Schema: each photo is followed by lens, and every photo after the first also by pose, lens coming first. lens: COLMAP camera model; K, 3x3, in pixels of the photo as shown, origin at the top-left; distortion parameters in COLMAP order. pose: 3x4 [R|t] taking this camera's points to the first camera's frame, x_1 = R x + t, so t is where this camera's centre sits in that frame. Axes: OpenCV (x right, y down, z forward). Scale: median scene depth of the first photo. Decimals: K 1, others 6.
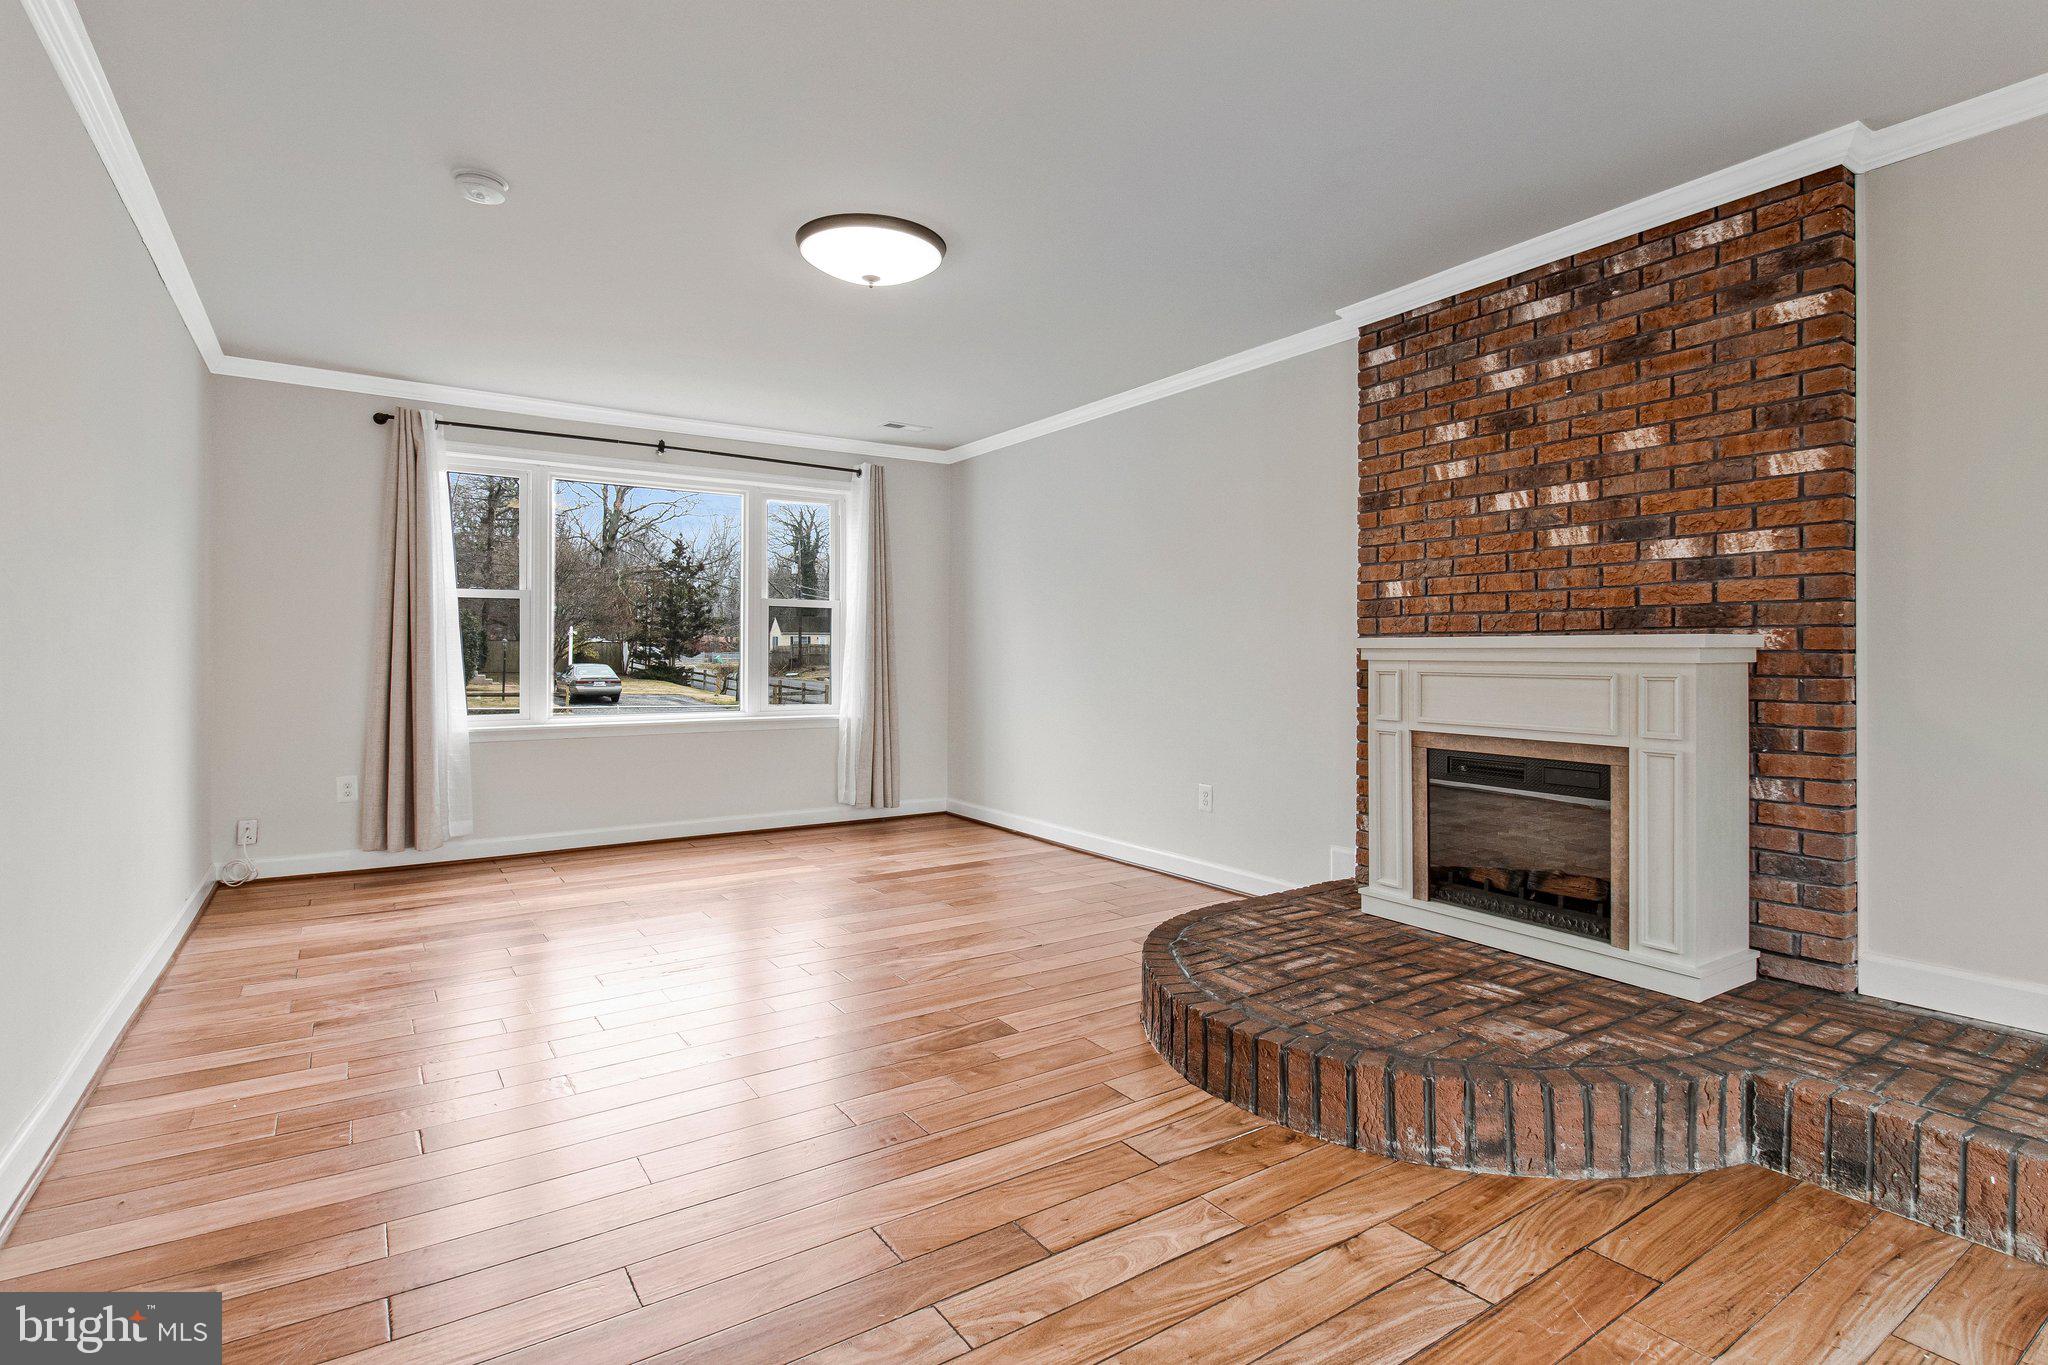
lens RADIAL K [[1005.7, 0, 1043.8], [0, 1005.7, 657.5], [0, 0, 1]] dist [0.002099, 0.000515]
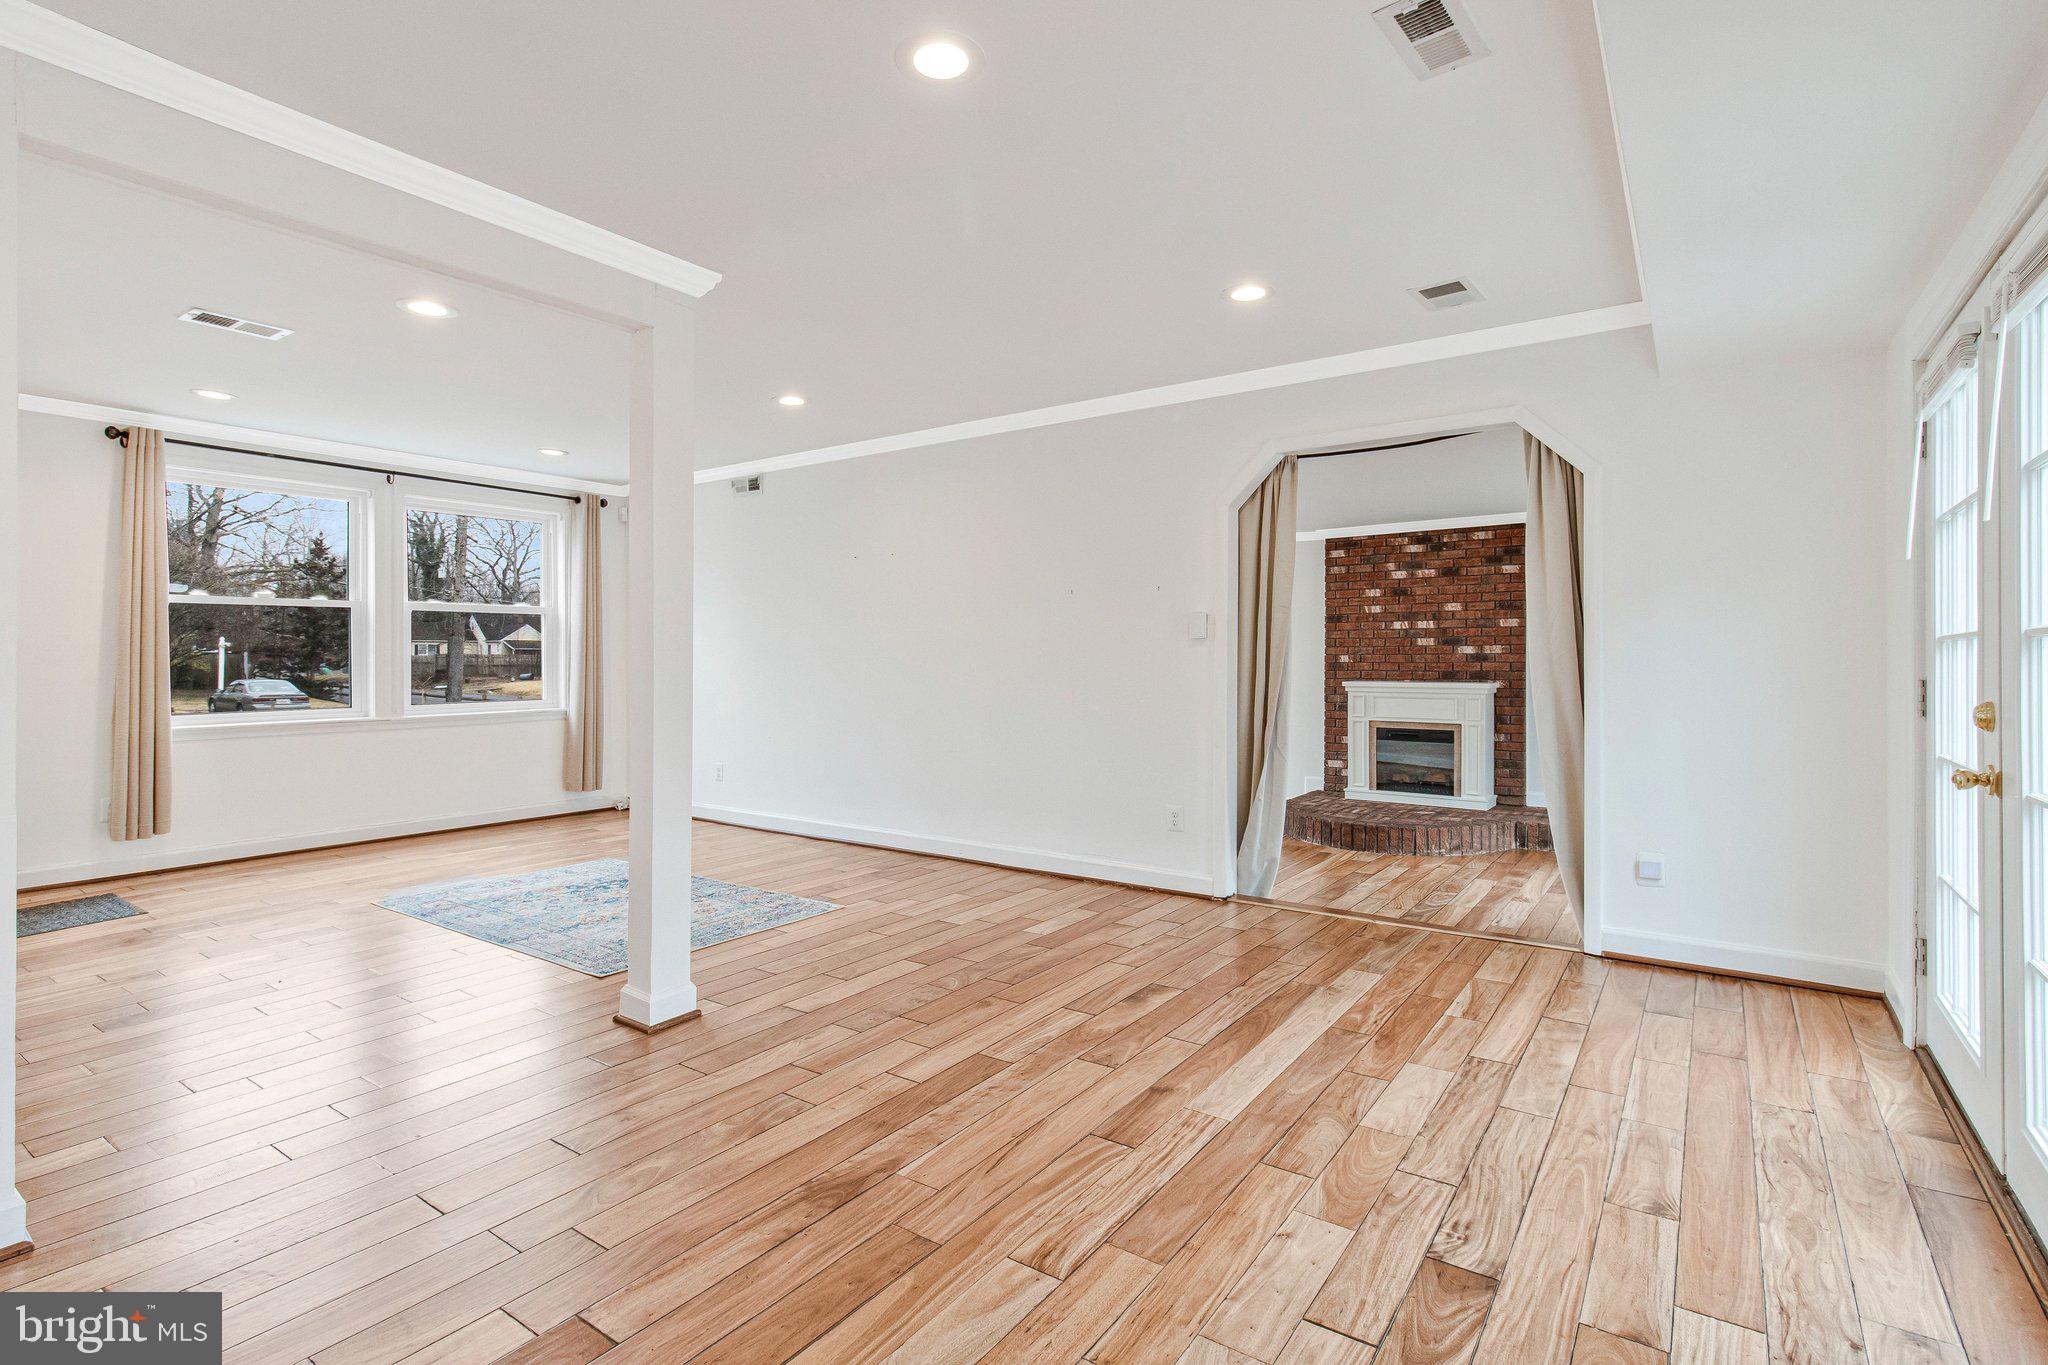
lens RADIAL K [[971.0, 0, 1048.6], [0, 971.0, 674.8], [0, 0, 1]] dist [0.002284, 0.000473]
pose [[0.934108, -0.005756, 0.356944, -1.255709], [0.002019, 0.999939, 0.010841, -0.067394], [-0.356985, -0.009406, 0.934063, -0.955419]]
